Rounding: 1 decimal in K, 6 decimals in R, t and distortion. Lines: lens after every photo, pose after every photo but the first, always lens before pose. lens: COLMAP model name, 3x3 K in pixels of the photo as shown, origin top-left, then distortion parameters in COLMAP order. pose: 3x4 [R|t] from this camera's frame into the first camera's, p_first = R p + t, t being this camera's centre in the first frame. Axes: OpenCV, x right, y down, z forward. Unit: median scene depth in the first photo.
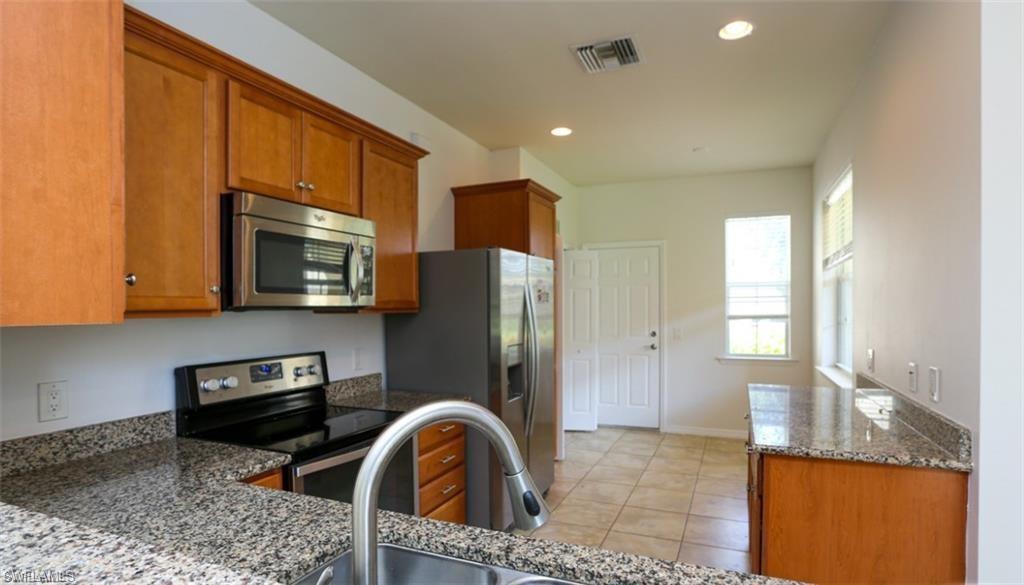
lens RADIAL K [[526.8, 0, 514.2], [0, 526.8, 312.3], [0, 0, 1]] dist [-0.075407, 0.039827]
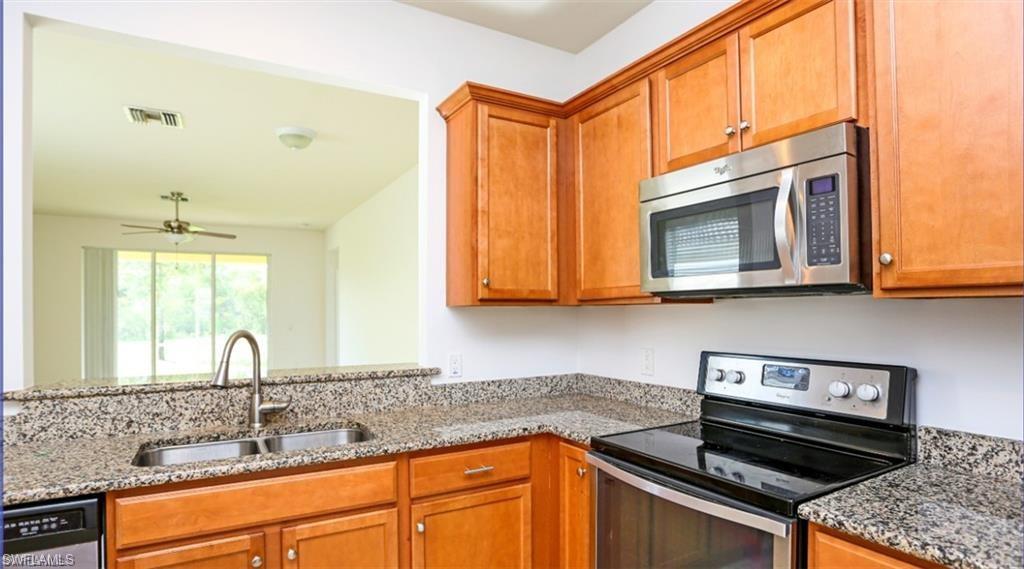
lens RADIAL K [[523.8, 0, 512.6], [0, 523.8, 306.1], [0, 0, 1]] dist [-0.046941, 0.001456]
pose [[-0.592847, 0.000167, -0.805315, 0.421249], [0.000483, 1.000000, -0.000148, 0.013038], [0.805315, -0.000477, -0.592847, 1.281315]]
